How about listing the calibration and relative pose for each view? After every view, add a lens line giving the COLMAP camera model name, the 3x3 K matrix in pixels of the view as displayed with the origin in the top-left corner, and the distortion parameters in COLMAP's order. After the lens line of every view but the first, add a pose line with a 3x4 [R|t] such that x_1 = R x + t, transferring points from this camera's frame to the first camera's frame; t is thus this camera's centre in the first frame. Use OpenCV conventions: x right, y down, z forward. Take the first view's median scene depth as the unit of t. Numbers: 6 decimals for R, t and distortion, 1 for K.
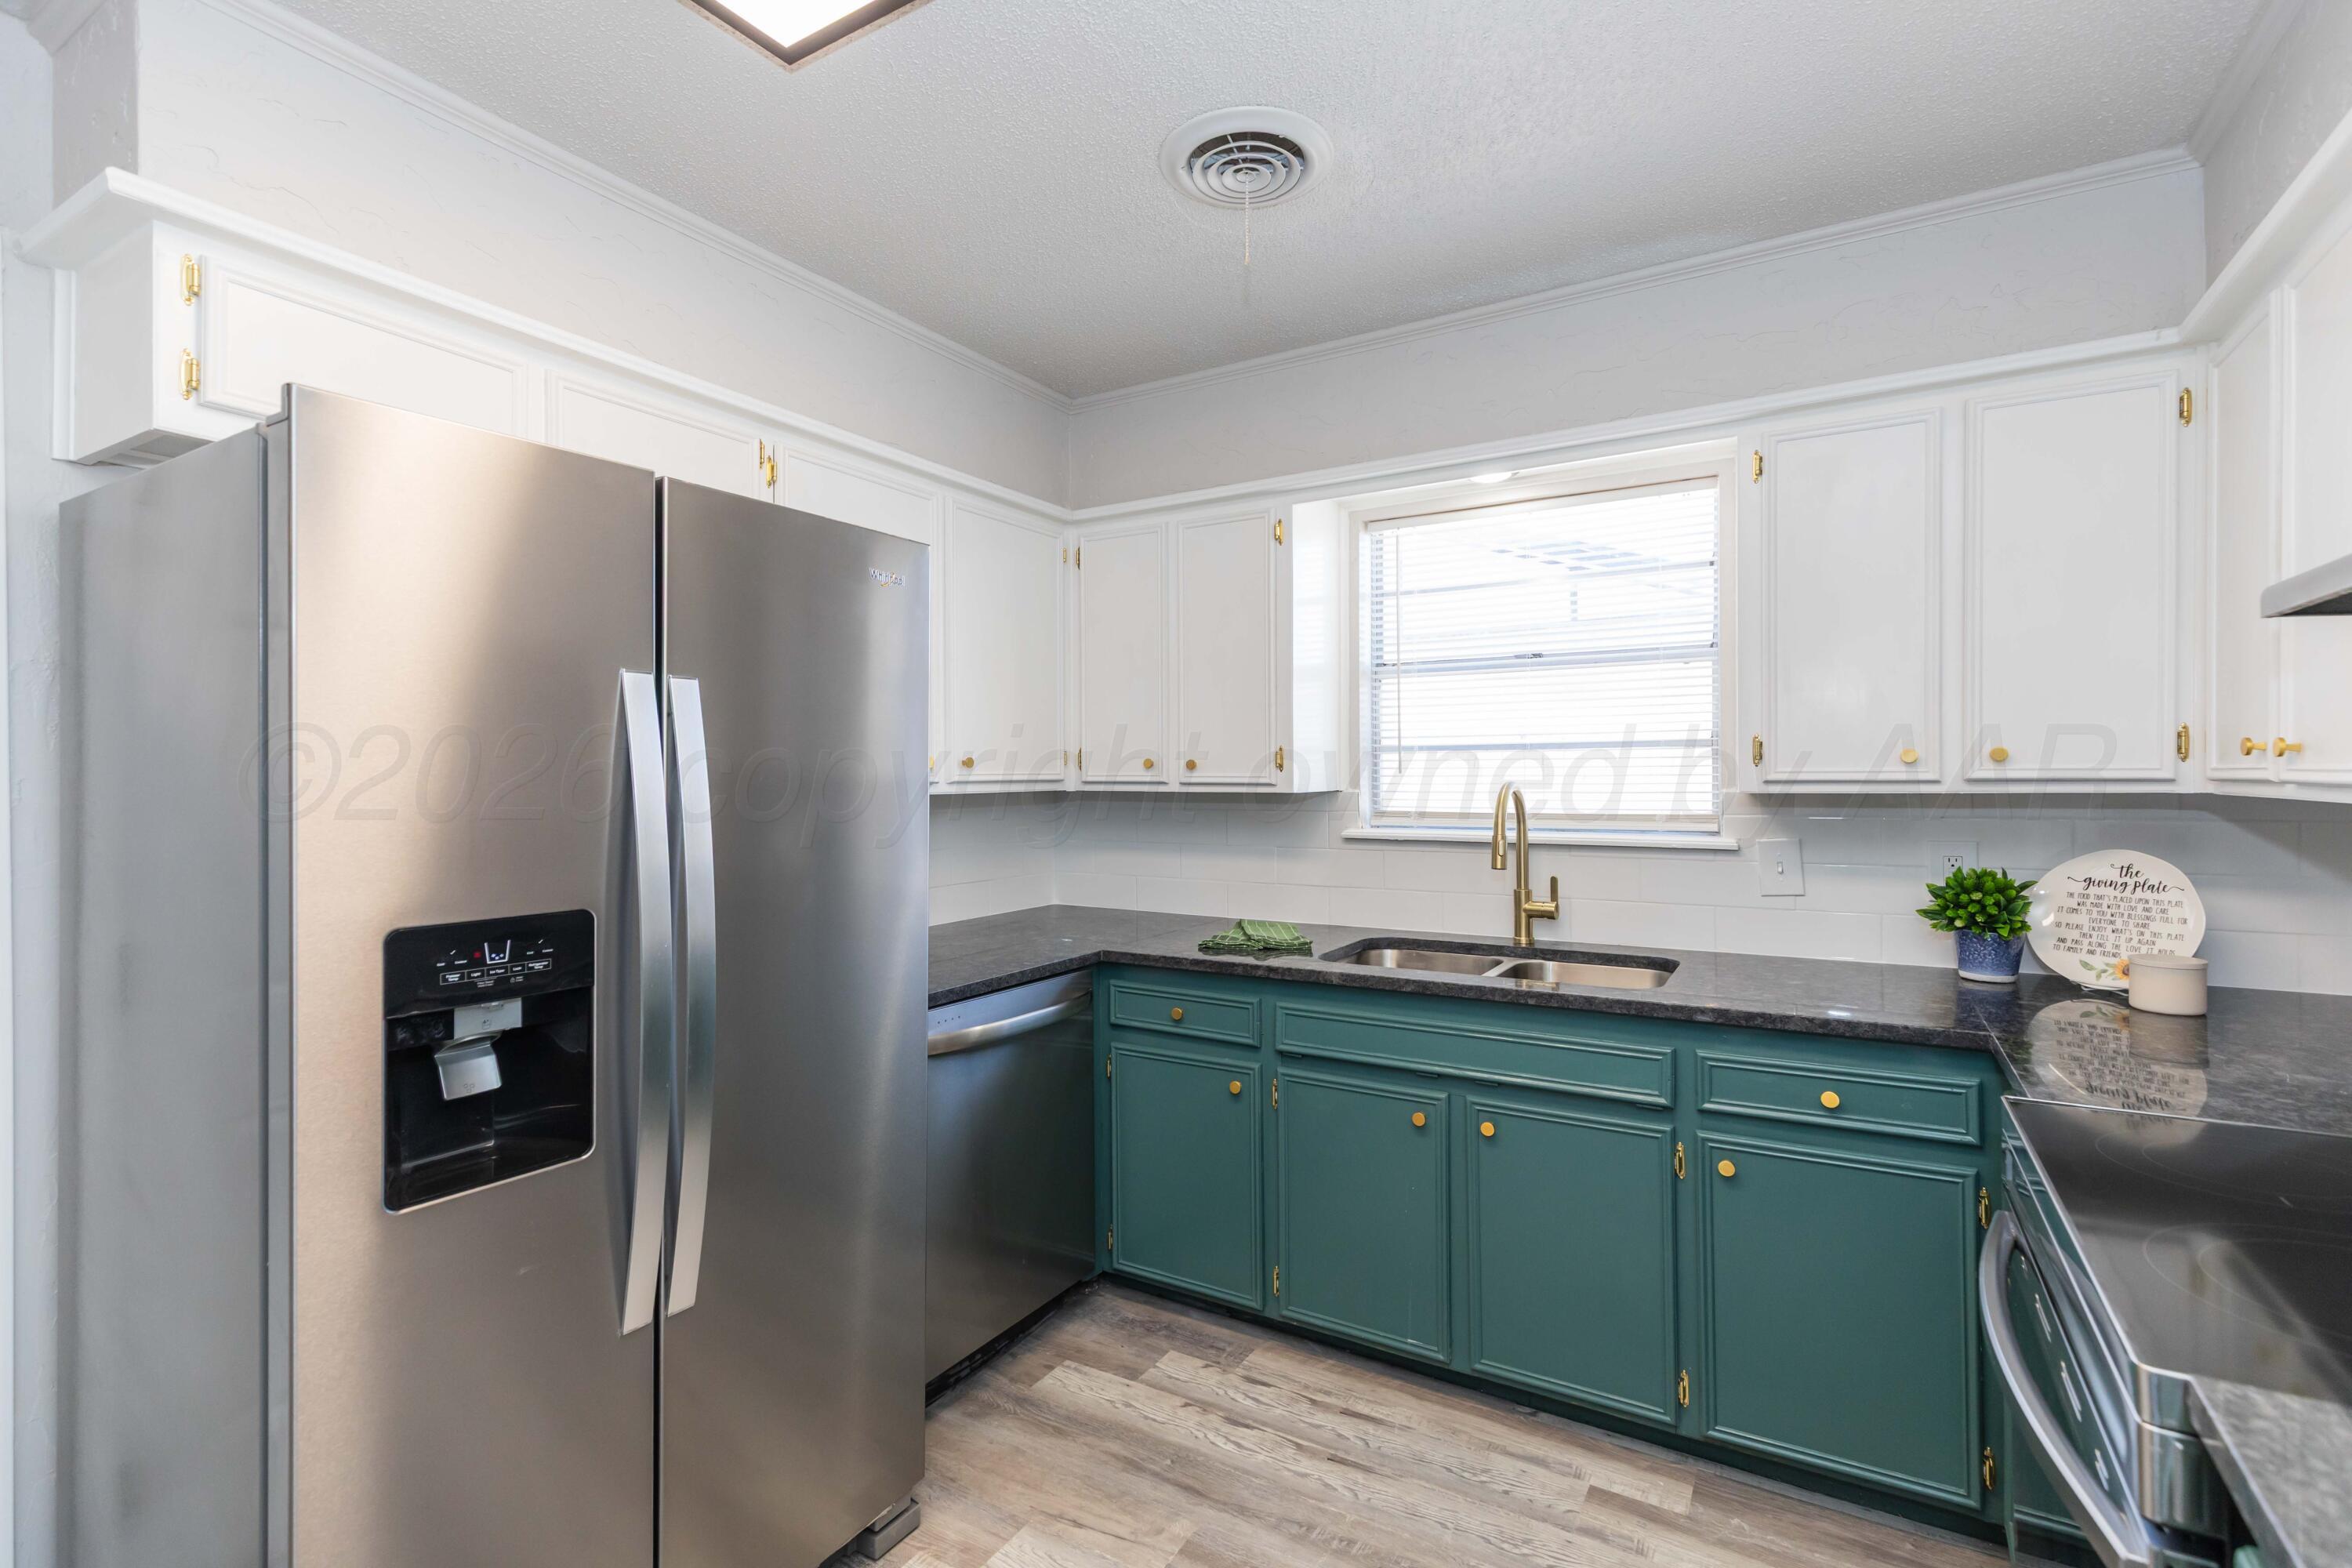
lens RADIAL K [[1080.4, 0, 1174.7], [0, 1080.4, 776.7], [0, 0, 1]] dist [0.008250, 0.000172]
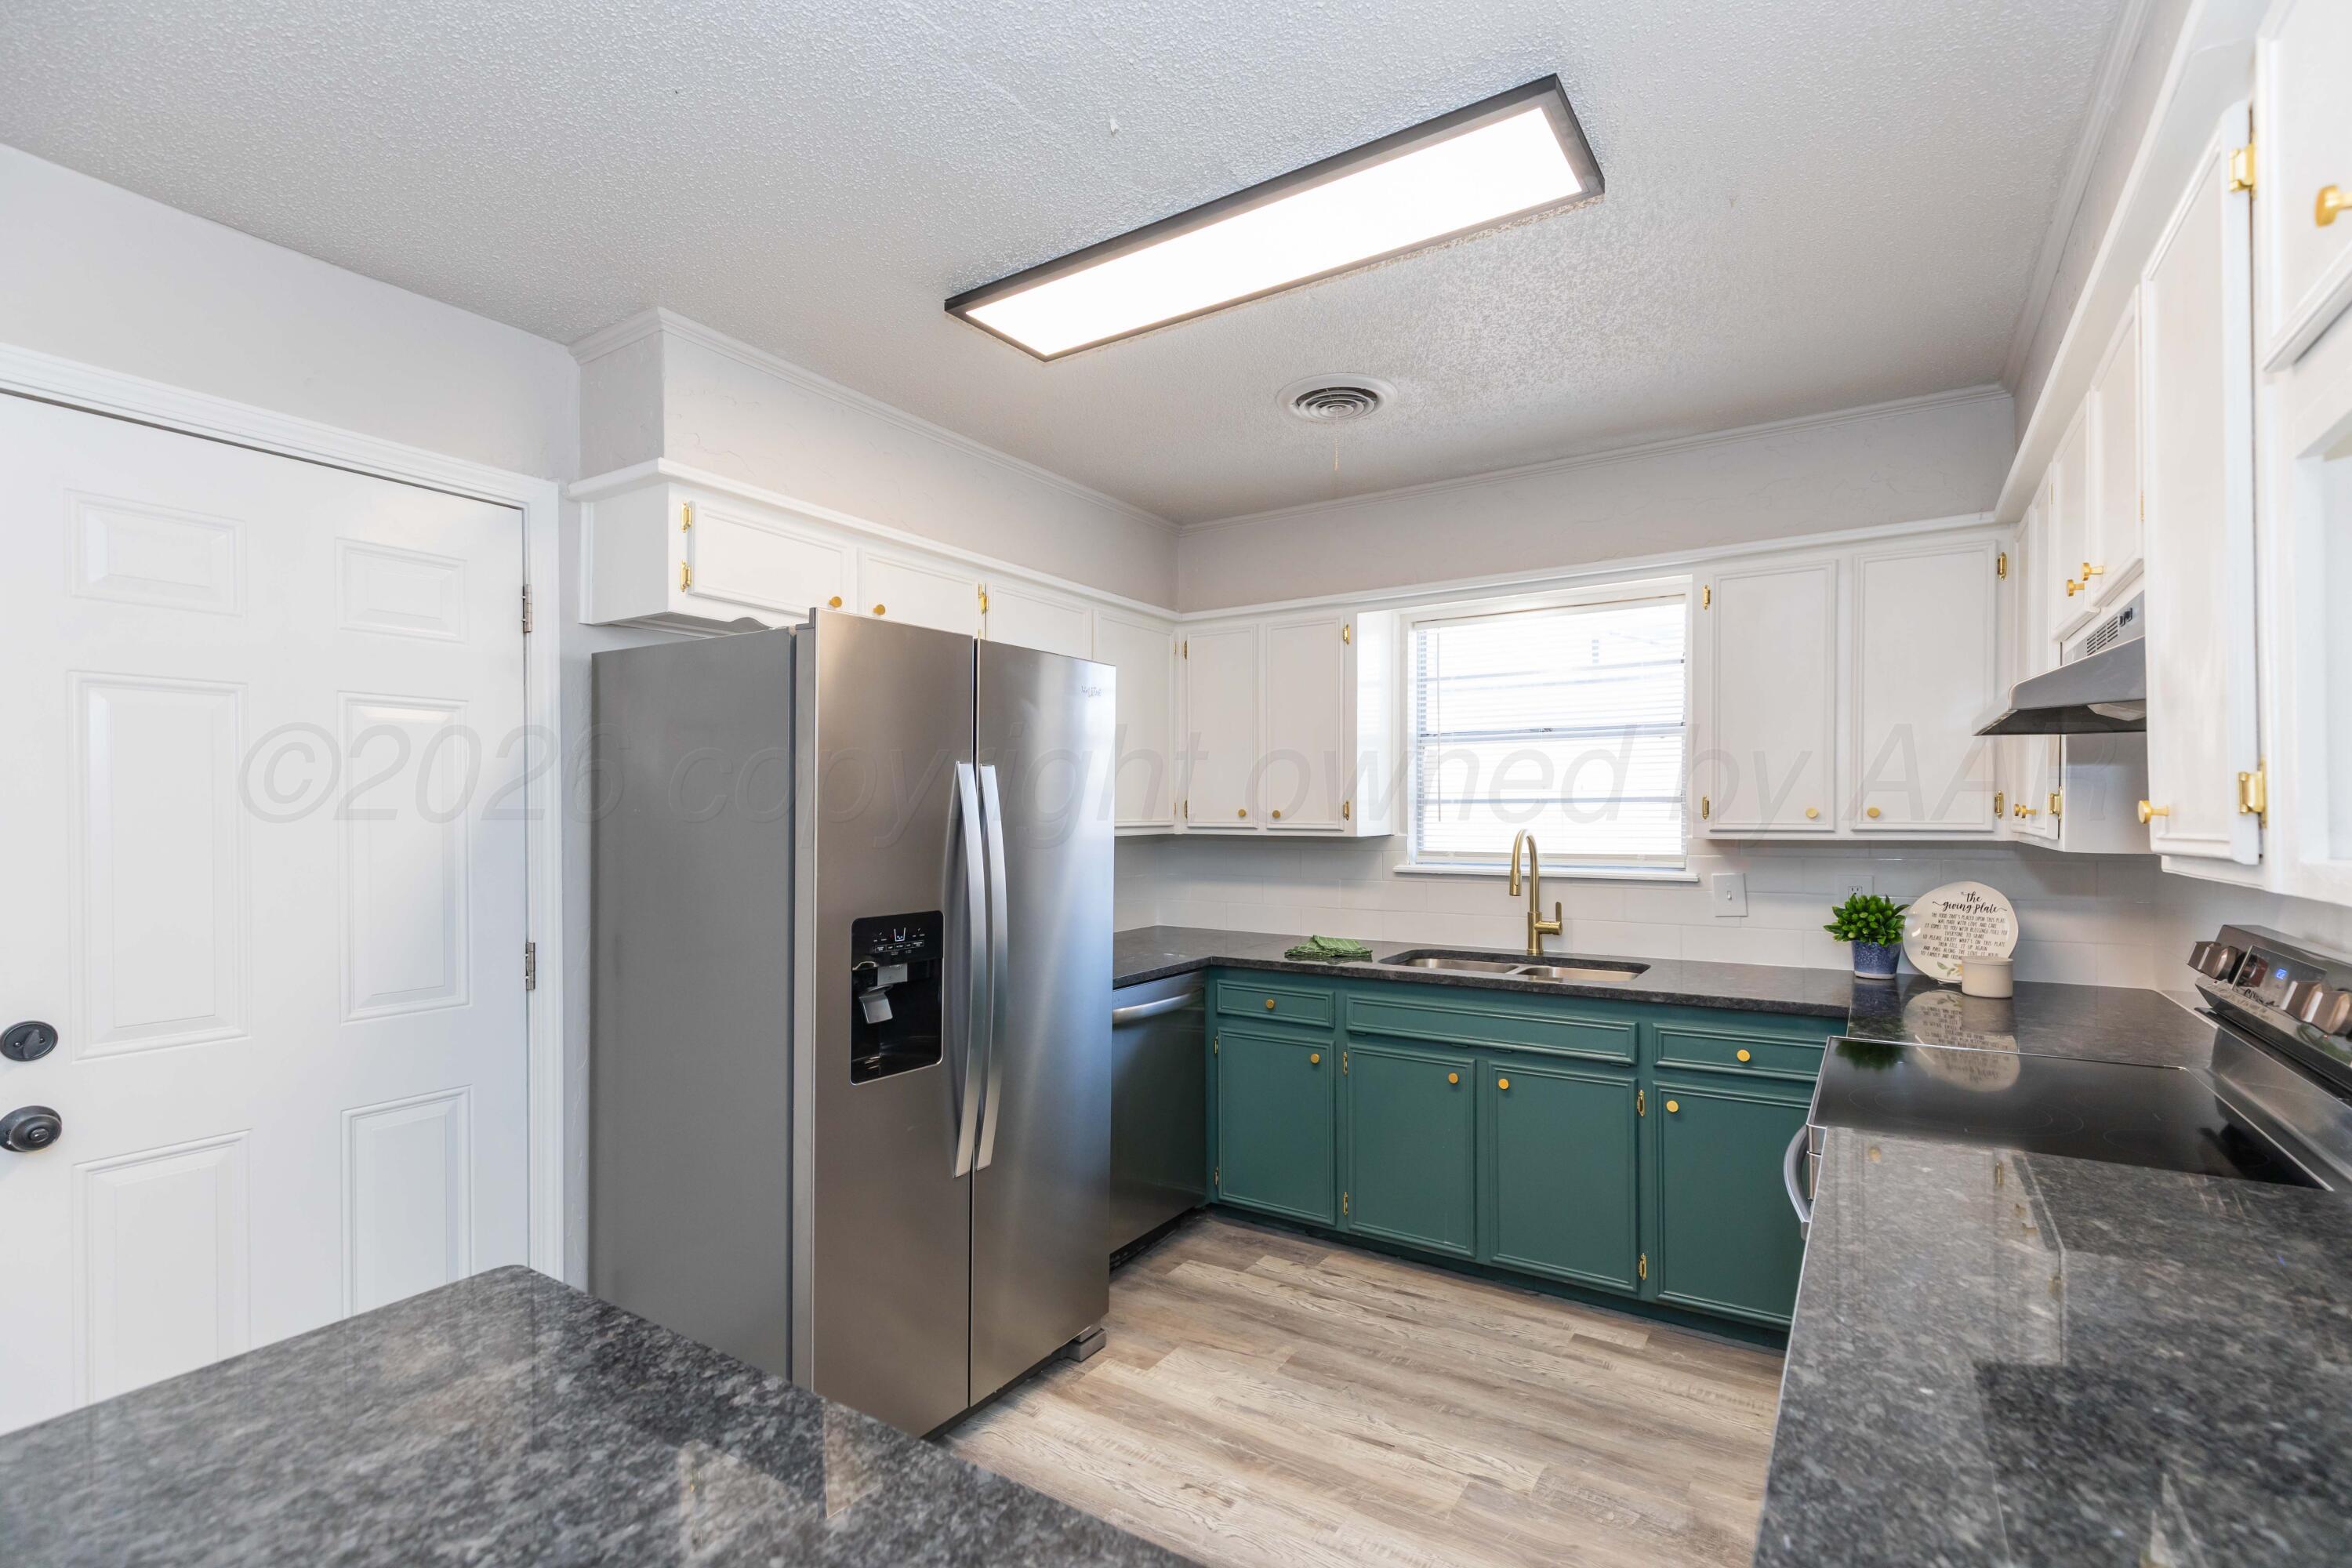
lens RADIAL K [[1080.4, 0, 1198.7], [0, 1080.4, 823.3], [0, 0, 1]] dist [0.008250, 0.000172]
pose [[0.999954, 0.003276, -0.008997, -0.088889], [-0.003209, 0.999968, 0.007395, -0.013561], [0.009021, -0.007366, 0.999932, -0.384274]]
